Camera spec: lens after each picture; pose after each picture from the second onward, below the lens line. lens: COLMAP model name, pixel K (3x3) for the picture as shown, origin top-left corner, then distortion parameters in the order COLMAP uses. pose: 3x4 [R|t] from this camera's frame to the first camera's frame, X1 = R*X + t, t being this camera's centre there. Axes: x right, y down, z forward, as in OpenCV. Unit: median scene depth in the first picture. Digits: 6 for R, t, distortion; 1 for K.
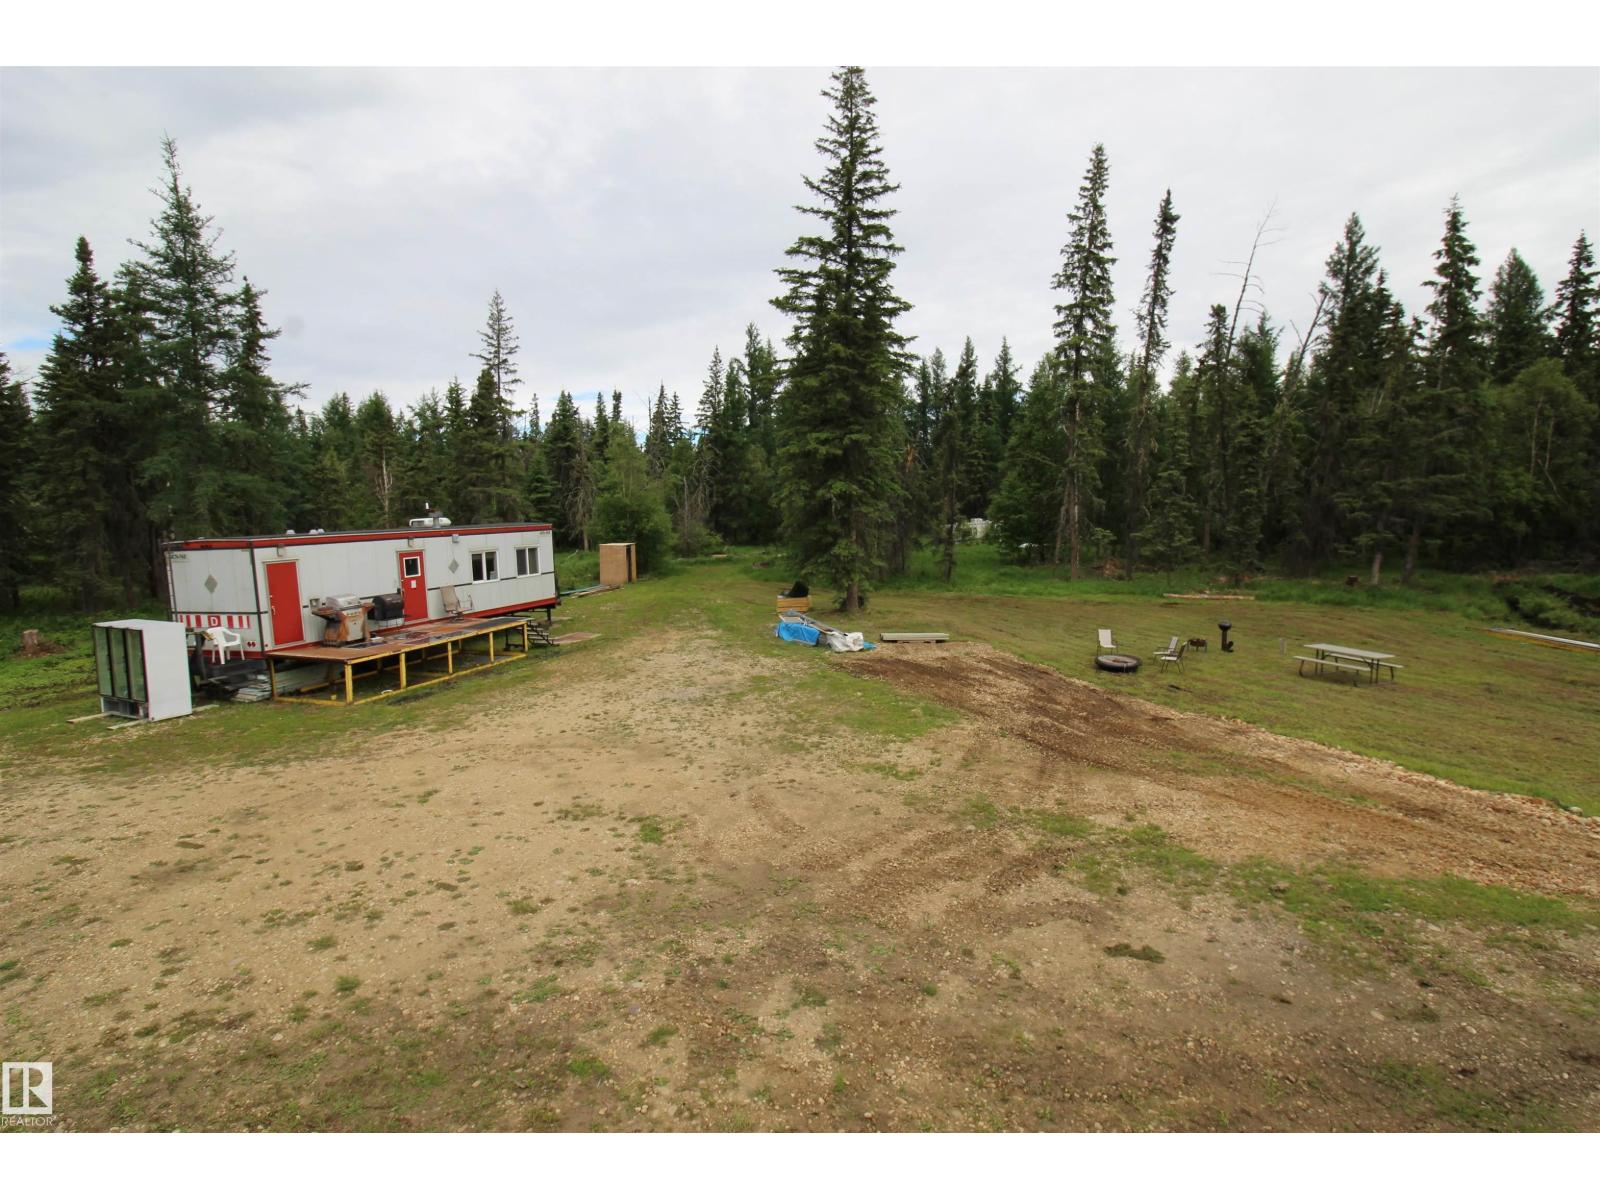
lens RADIAL K [[802.9, 0, 815.6], [0, 802.9, 579.8], [0, 0, 1]] dist [-0.010591, -0.004819]
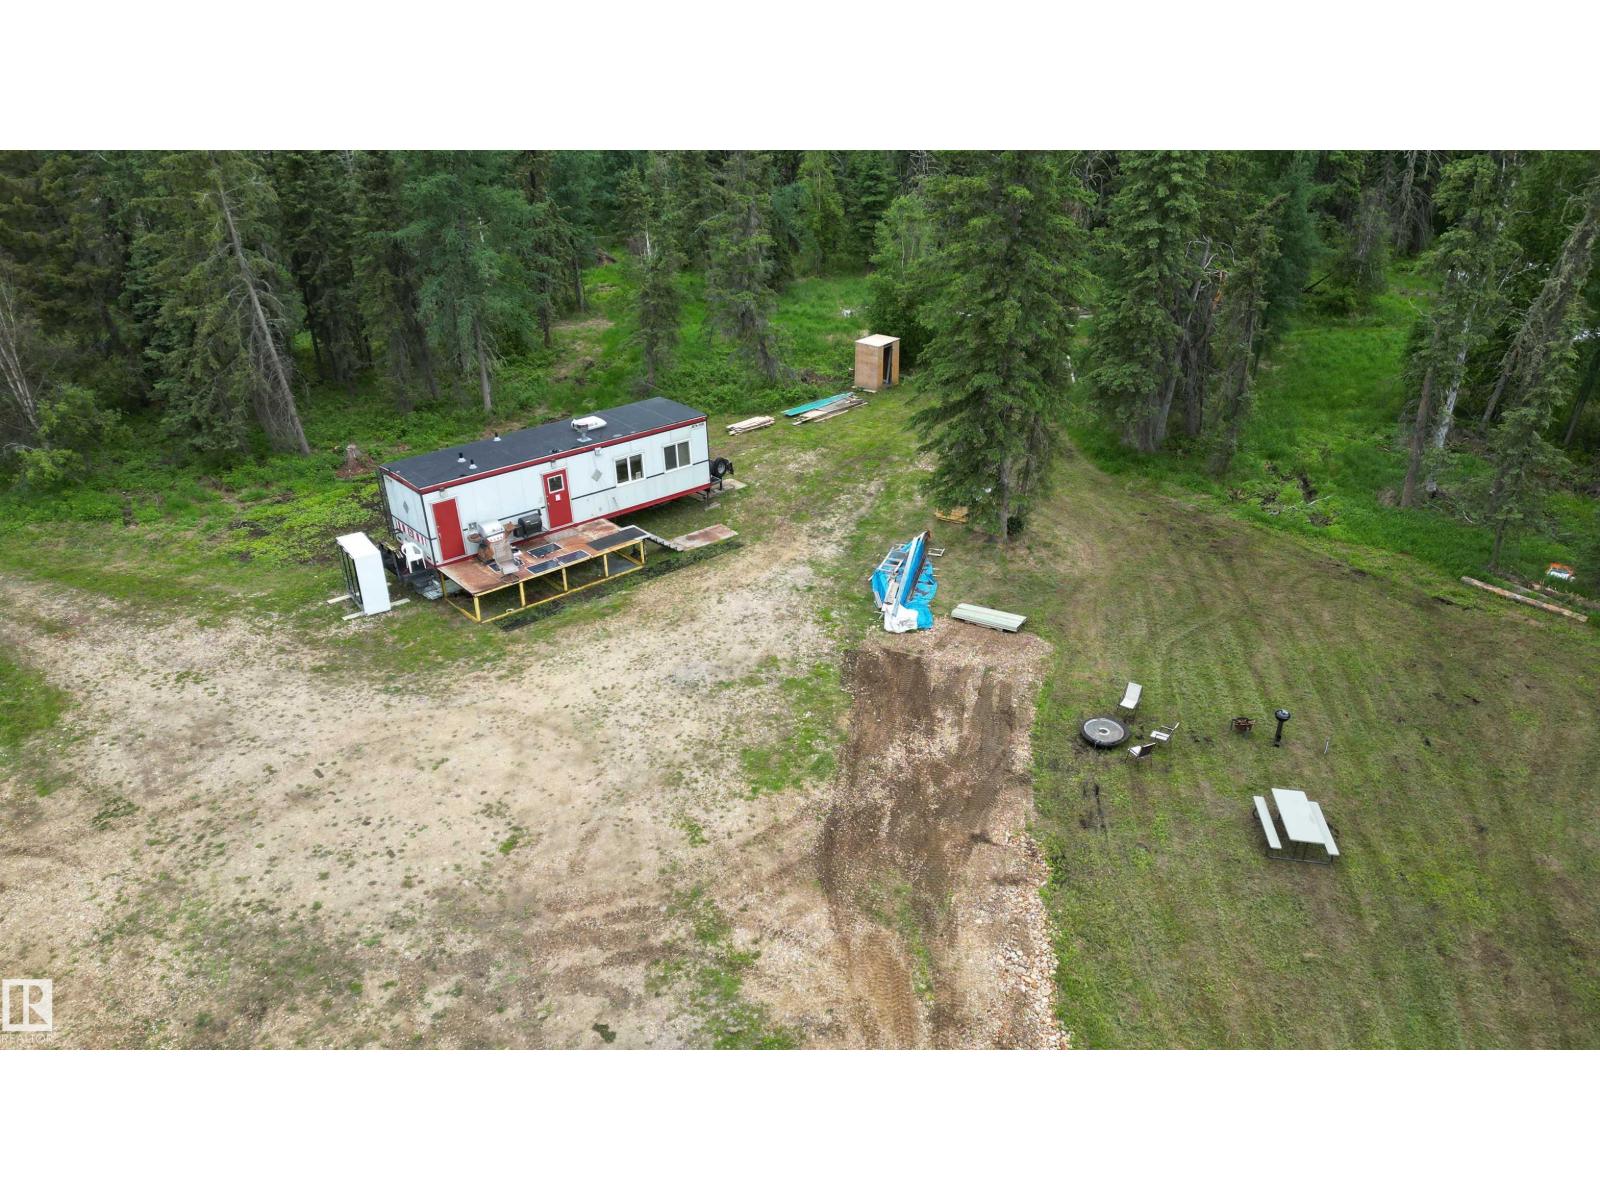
lens RADIAL K [[1091.2, 0, 828.1], [0, 1091.2, 599.4], [0, 0, 1]] dist [0.024183, -0.018951]
pose [[0.872608, 0.236419, -0.427389, 0.668925], [-0.057933, 0.918965, 0.390061, -0.590058], [0.484973, -0.315610, 0.815593, -0.210367]]
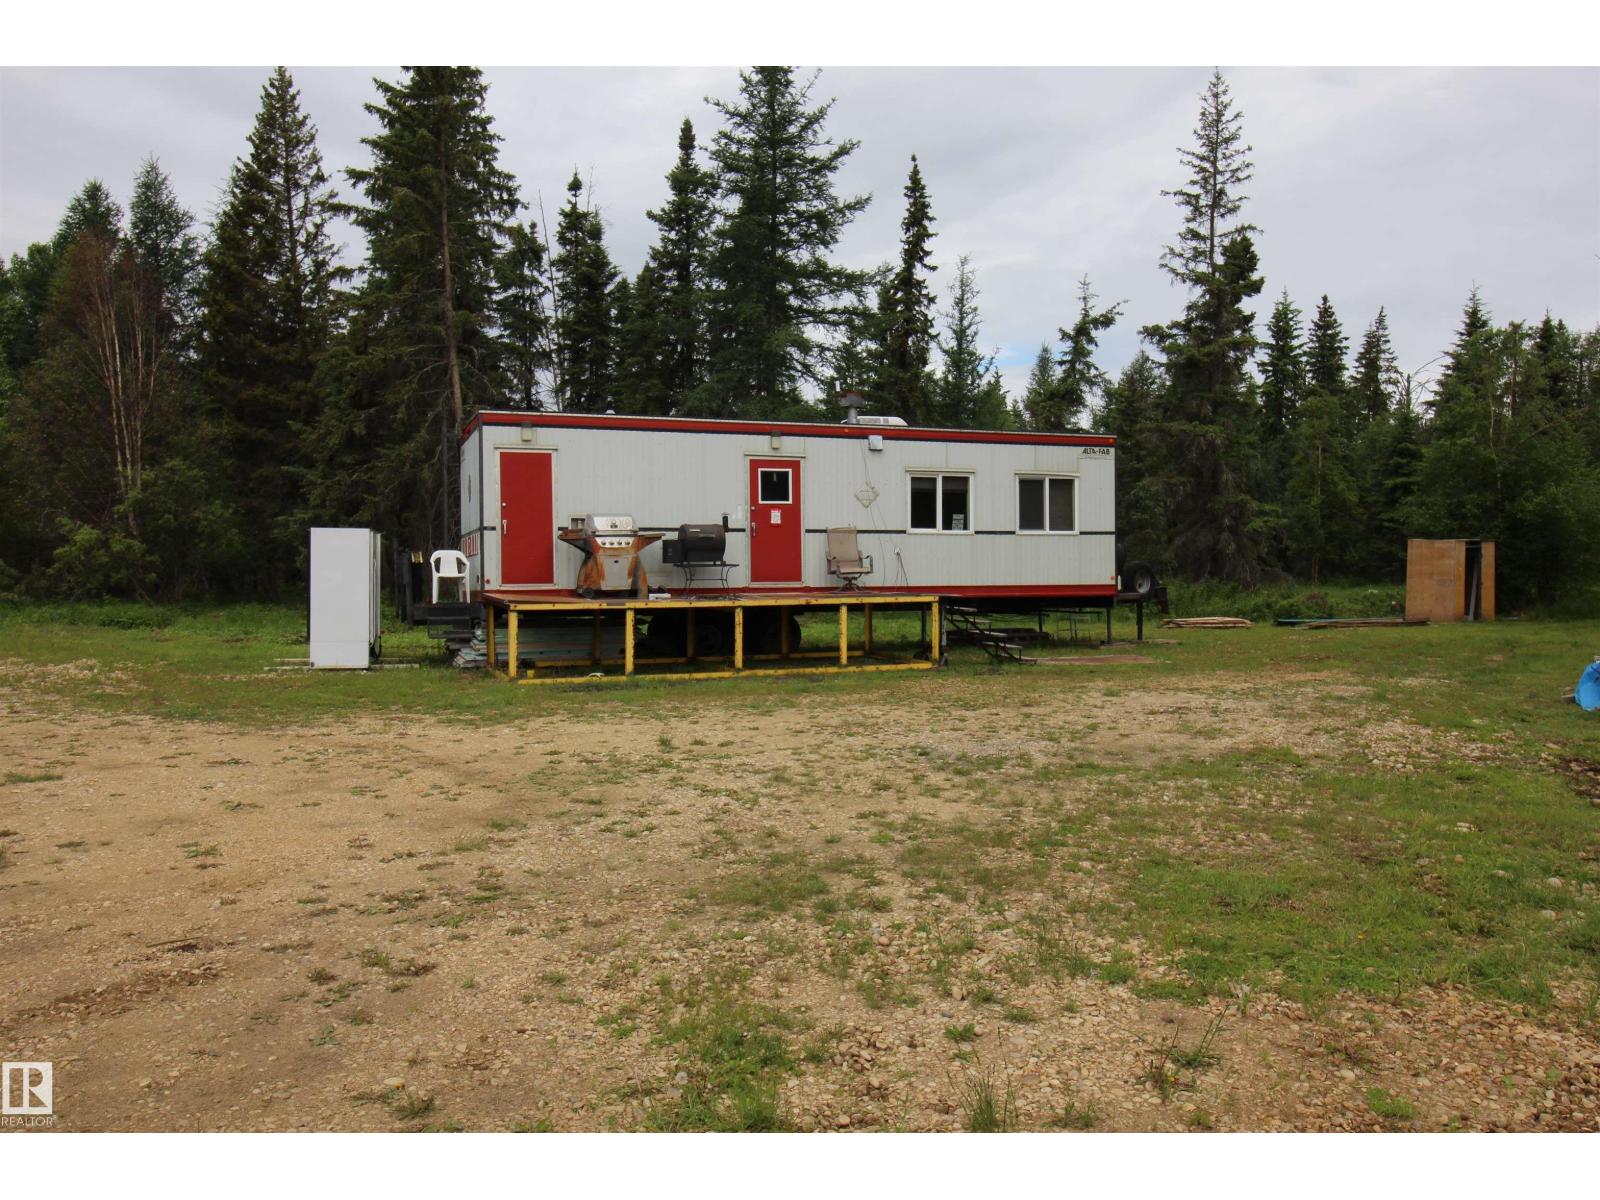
lens RADIAL K [[1244.9, 0, 810.3], [0, 1244.9, 610.6], [0, 0, 1]] dist [0.028308, 0.002472]
pose [[0.635389, 0.047563, -0.770726, 0.212293], [-0.085084, 0.996336, -0.008657, 0.086630], [0.767490, 0.071077, 0.637108, 0.538651]]
